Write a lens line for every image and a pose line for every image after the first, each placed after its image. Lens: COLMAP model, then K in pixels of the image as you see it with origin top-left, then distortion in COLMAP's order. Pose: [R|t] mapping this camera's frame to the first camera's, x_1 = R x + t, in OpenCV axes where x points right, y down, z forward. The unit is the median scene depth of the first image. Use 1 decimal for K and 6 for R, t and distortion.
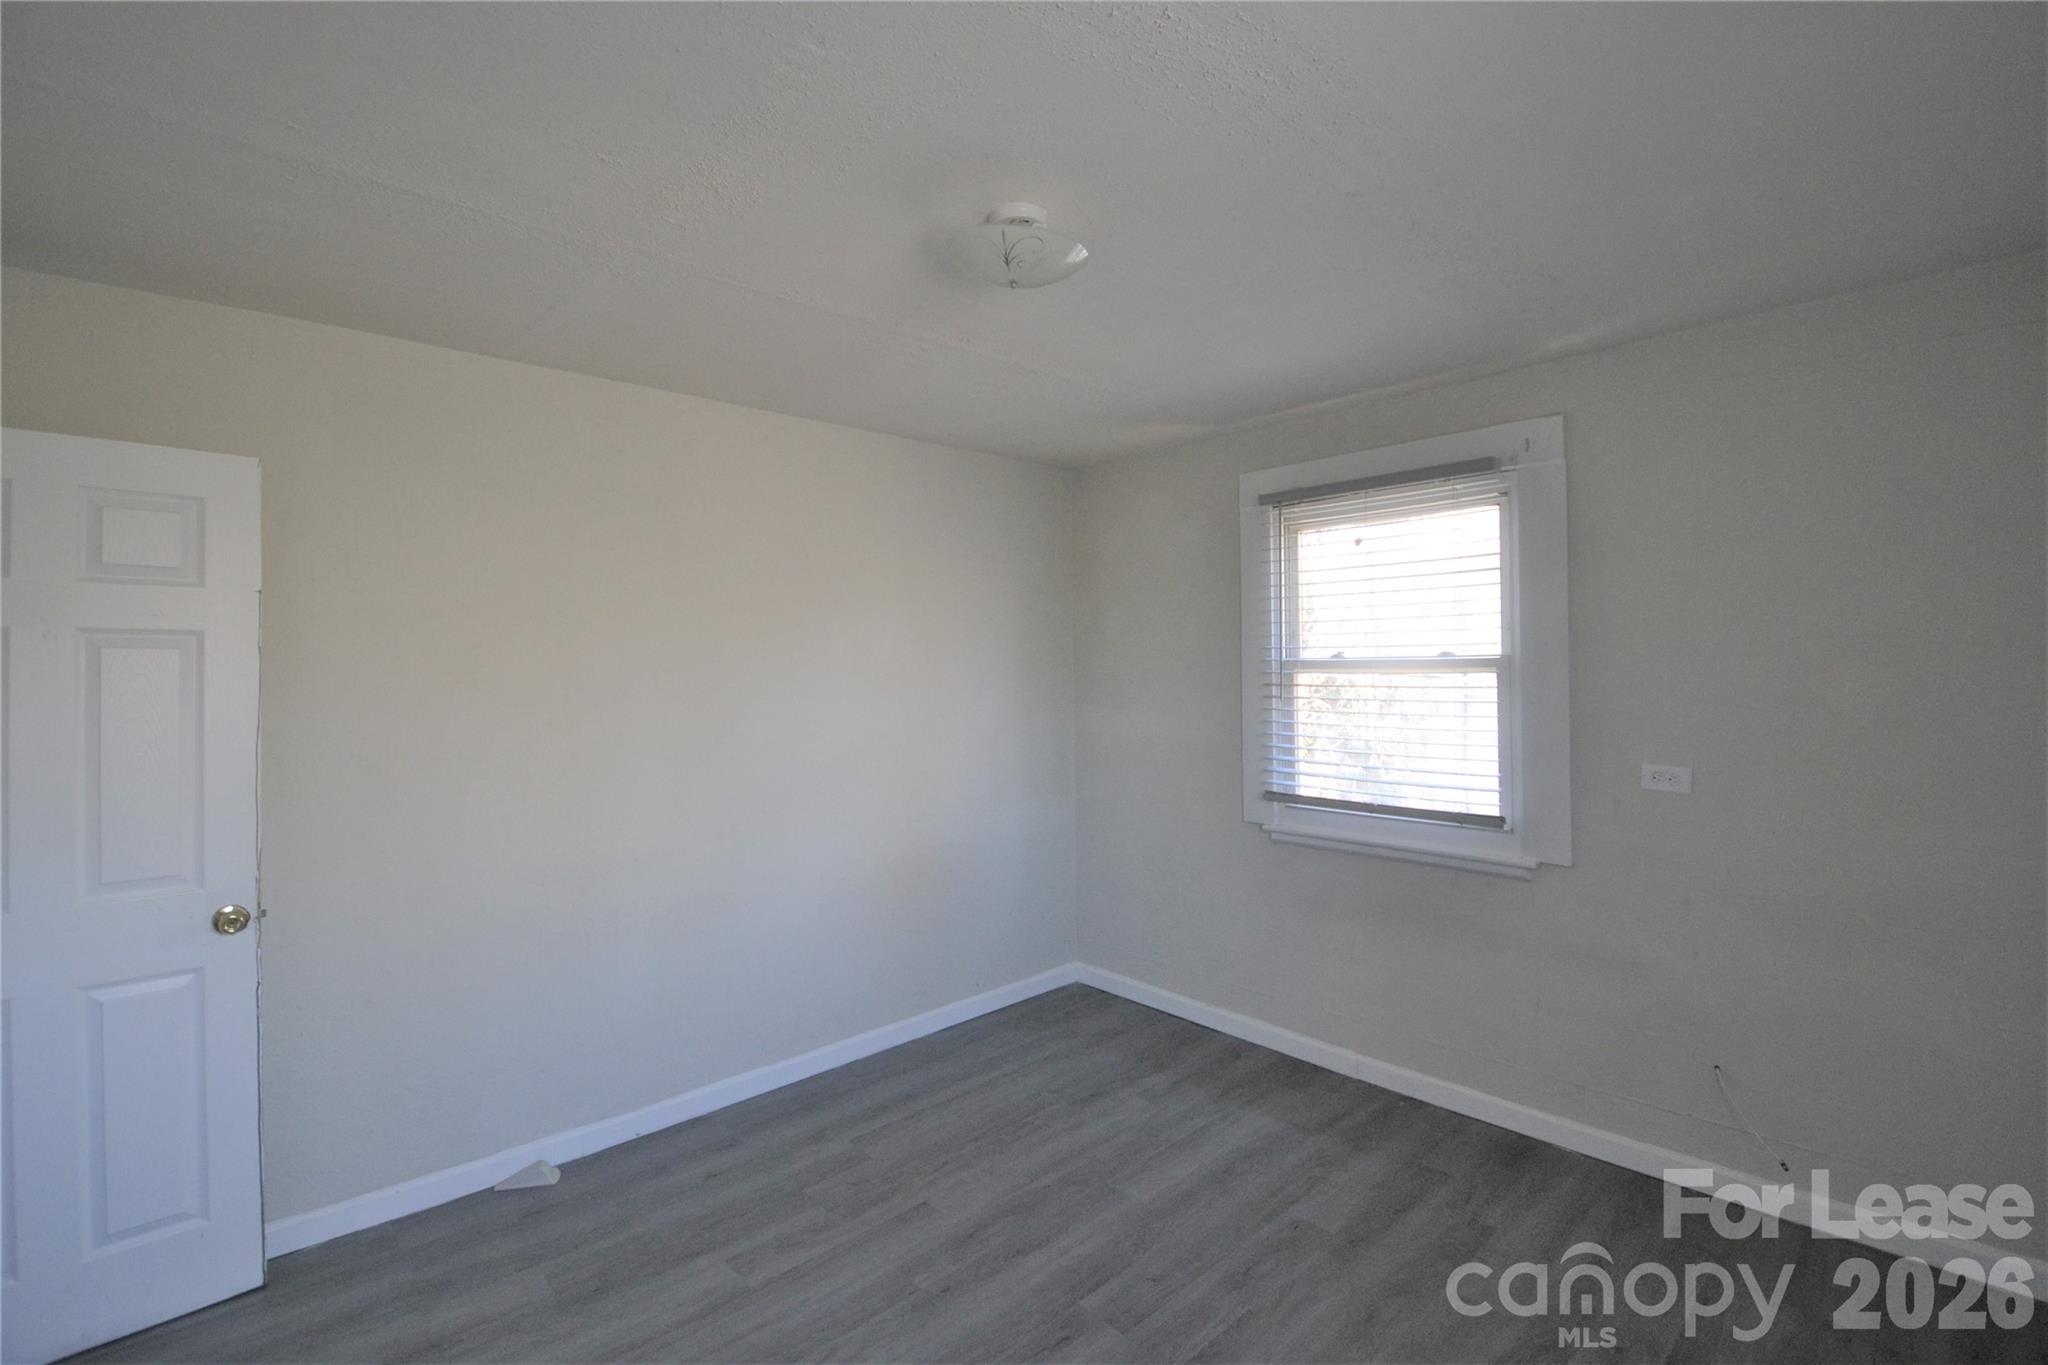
lens RADIAL K [[912.4, 0, 1025.0], [0, 912.4, 661.1], [0, 0, 1]] dist [0.025191, -0.029347]
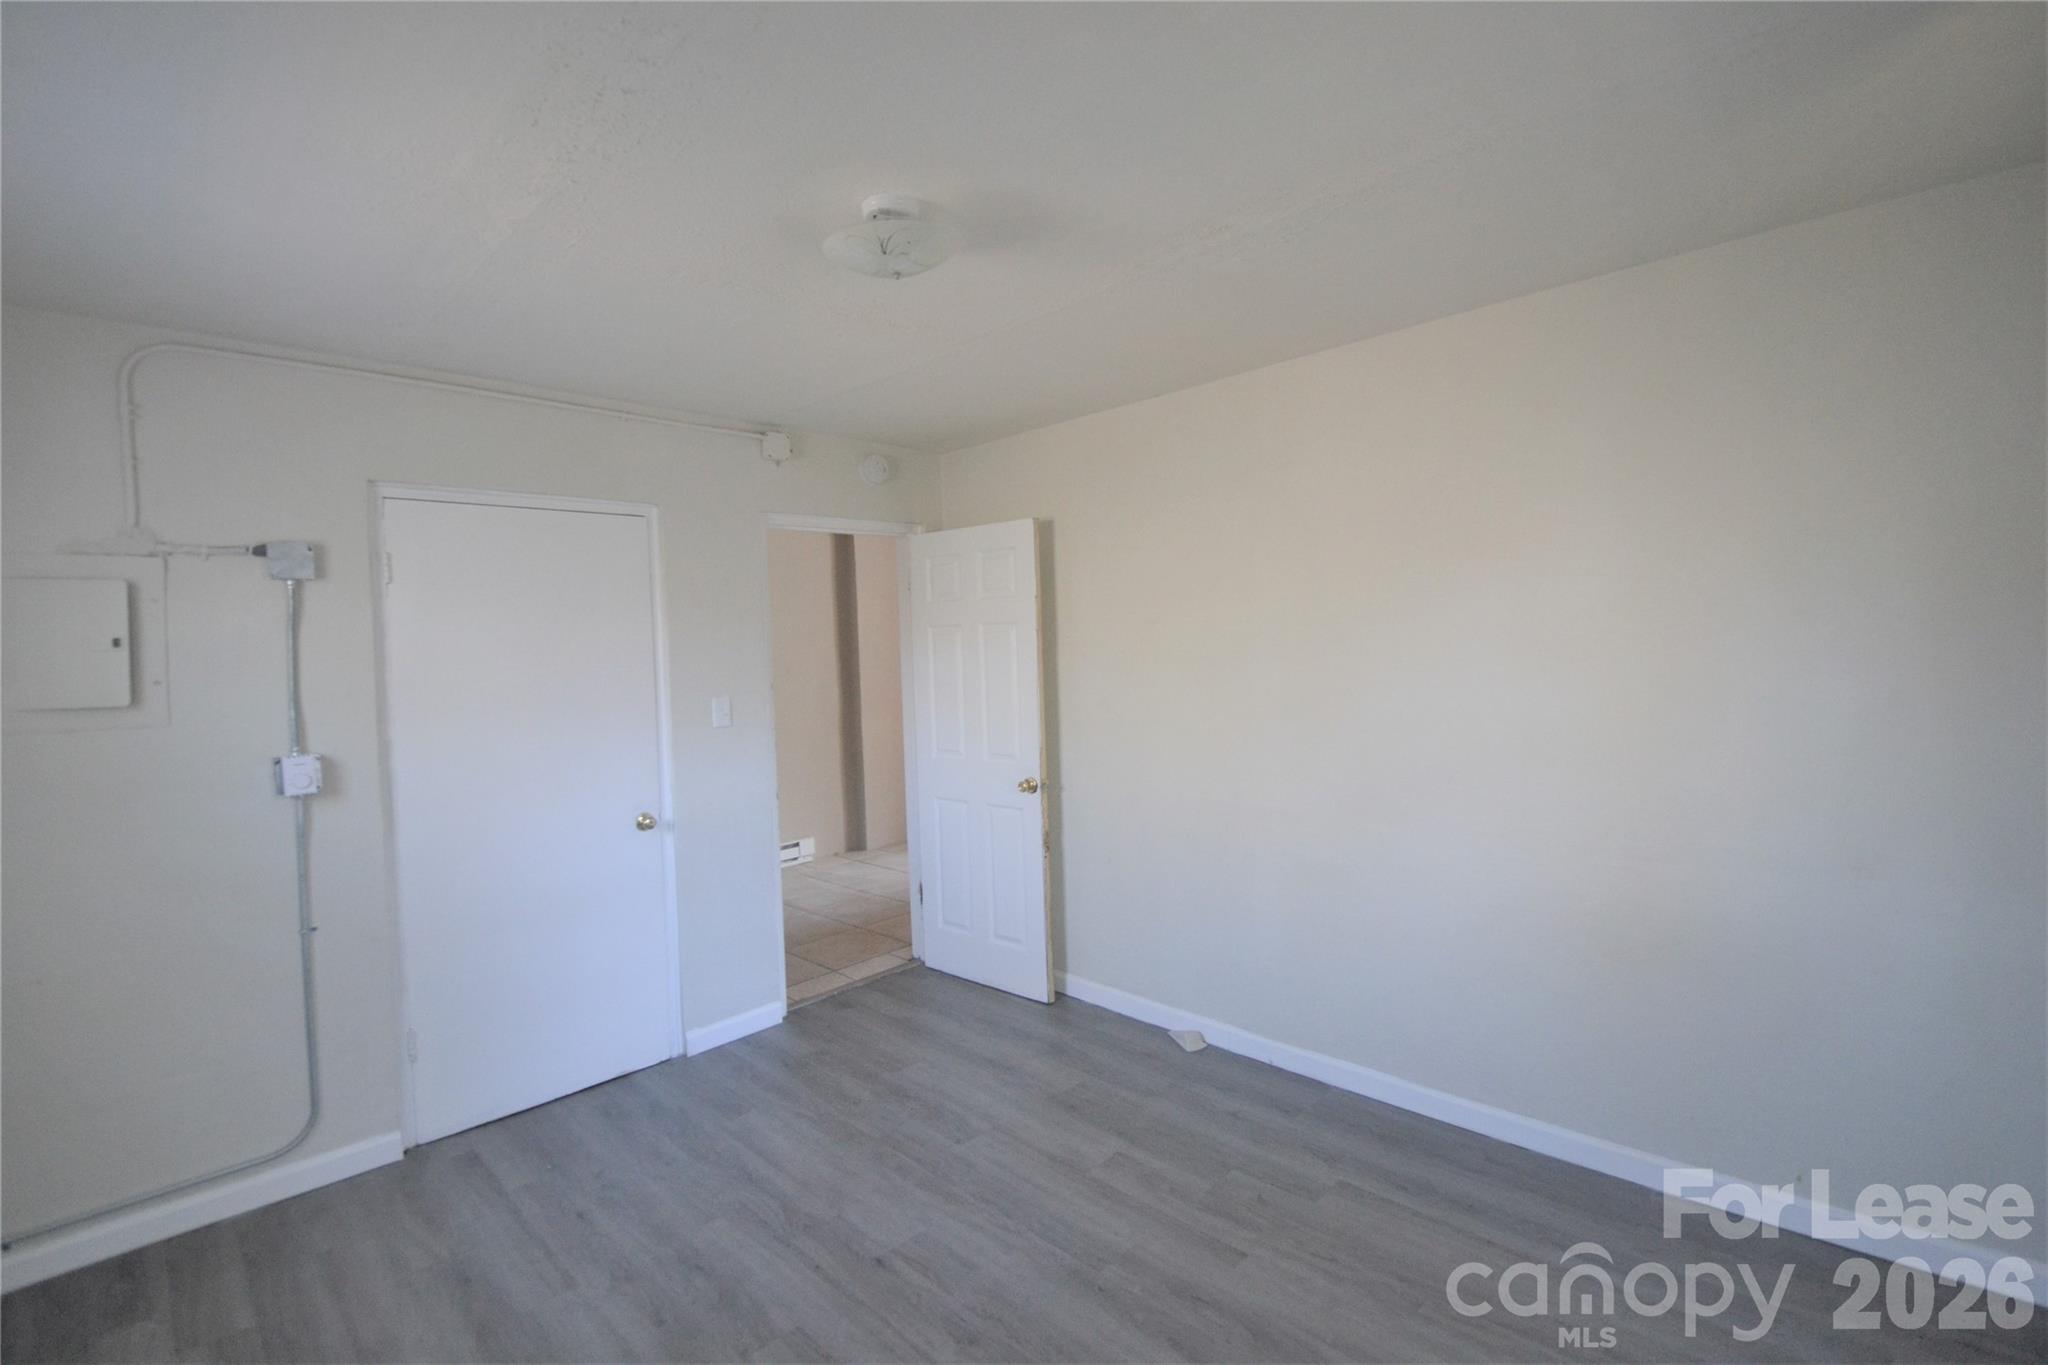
lens RADIAL K [[912.4, 0, 1025.0], [0, 912.4, 661.1], [0, 0, 1]] dist [0.025191, -0.029347]
pose [[0.039048, 0.025401, -0.998914, 0.617777], [0.040746, 0.998805, 0.026991, -0.002414], [0.998406, -0.041756, 0.037966, 0.656571]]
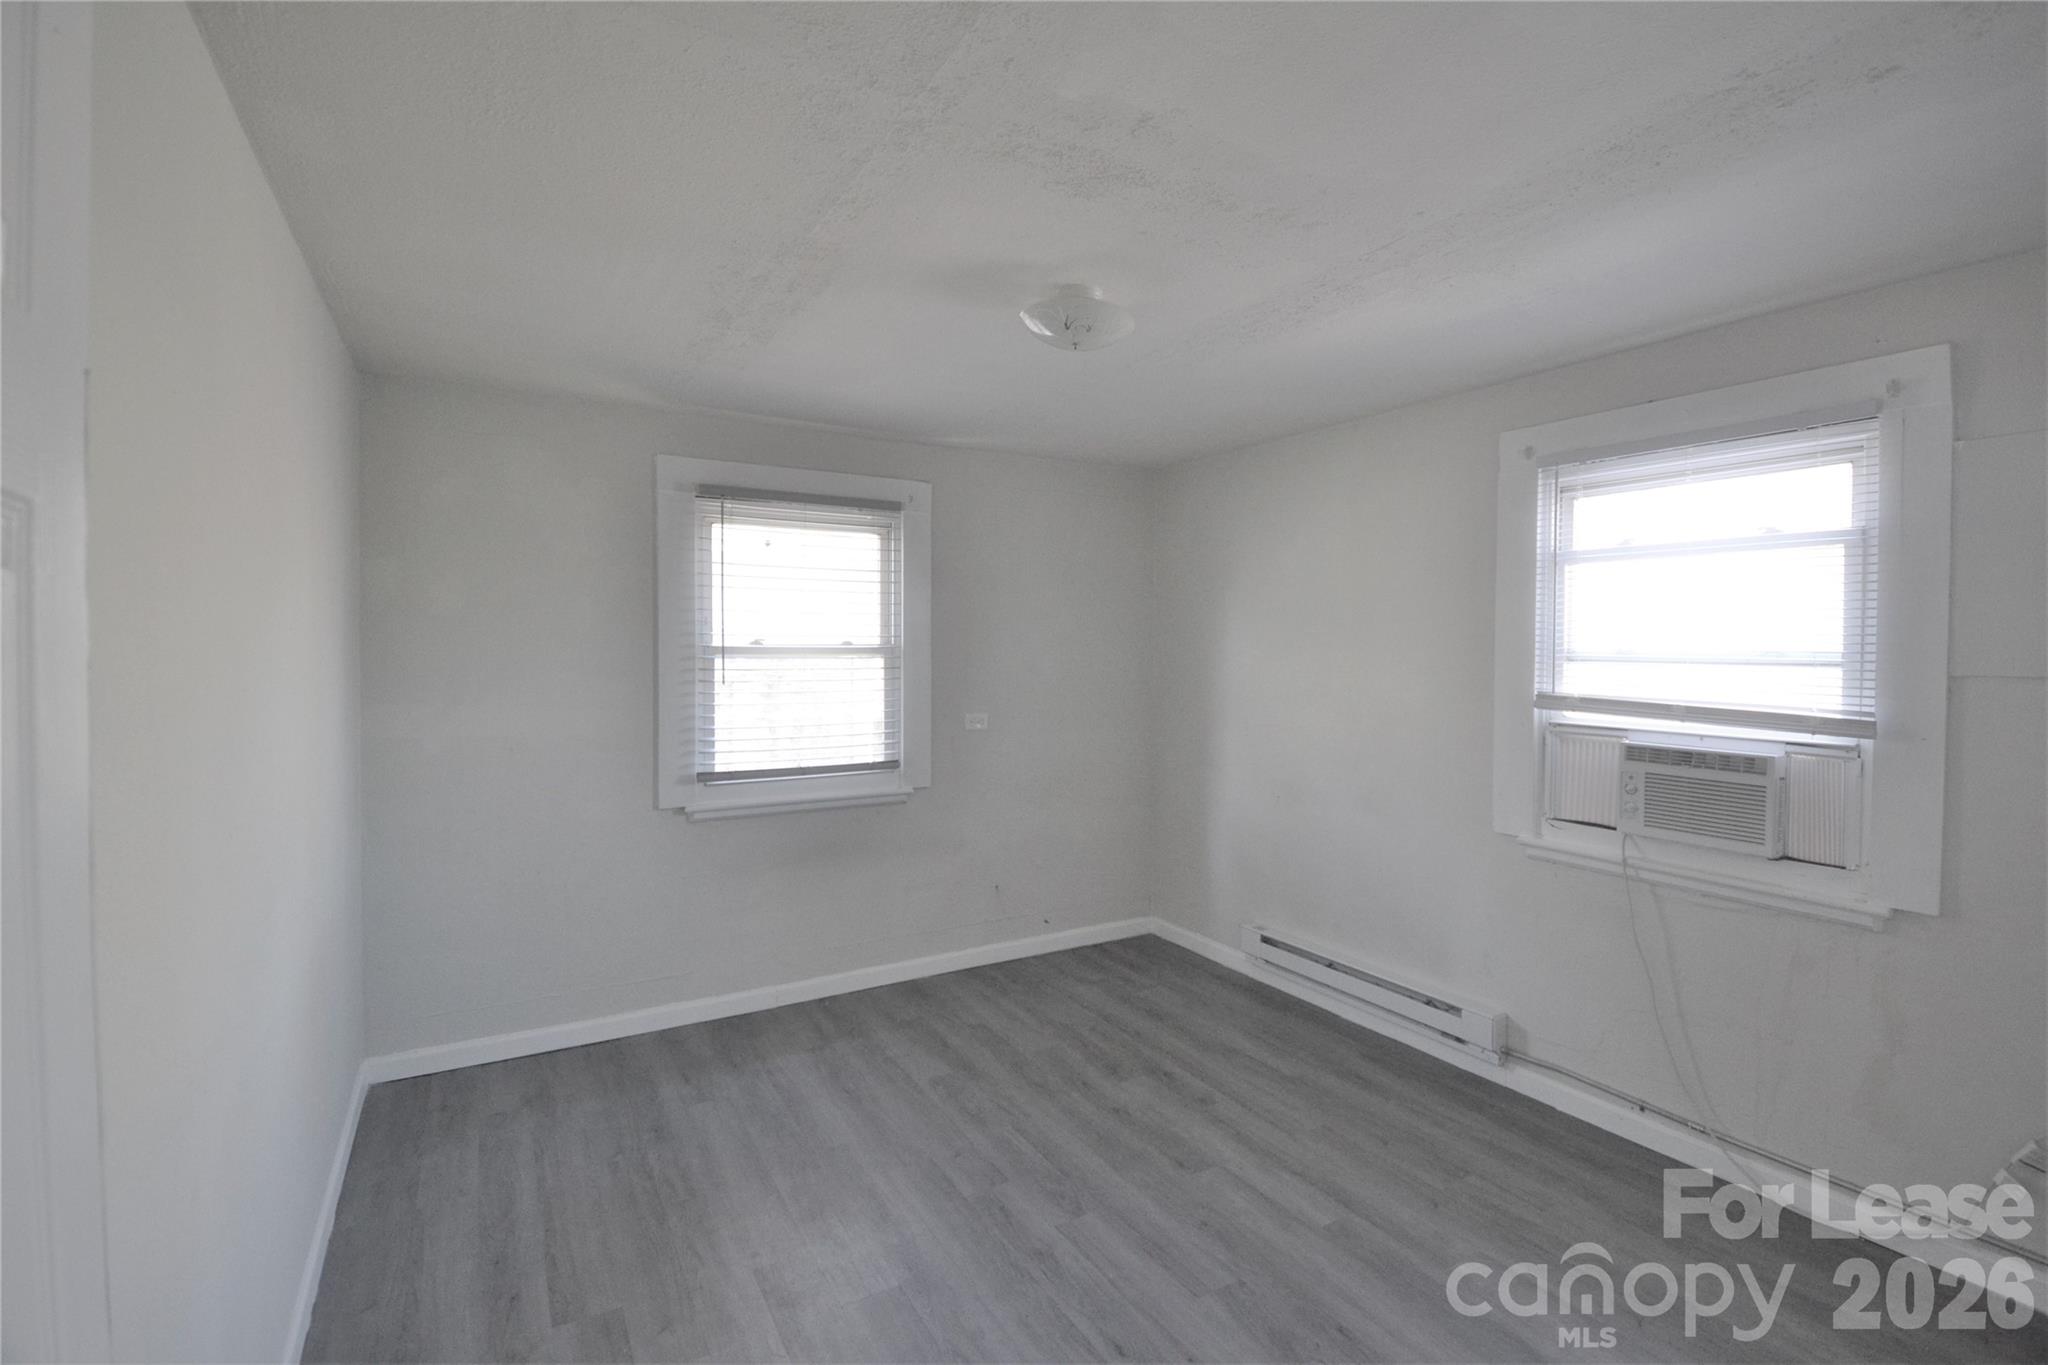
lens RADIAL K [[912.4, 0, 1025.0], [0, 912.4, 661.1], [0, 0, 1]] dist [0.025191, -0.029347]
pose [[0.213451, -0.006081, 0.976935, -0.751540], [-0.011248, 0.999899, 0.008682, 0.003932], [-0.976889, -0.012842, 0.213361, 0.481799]]
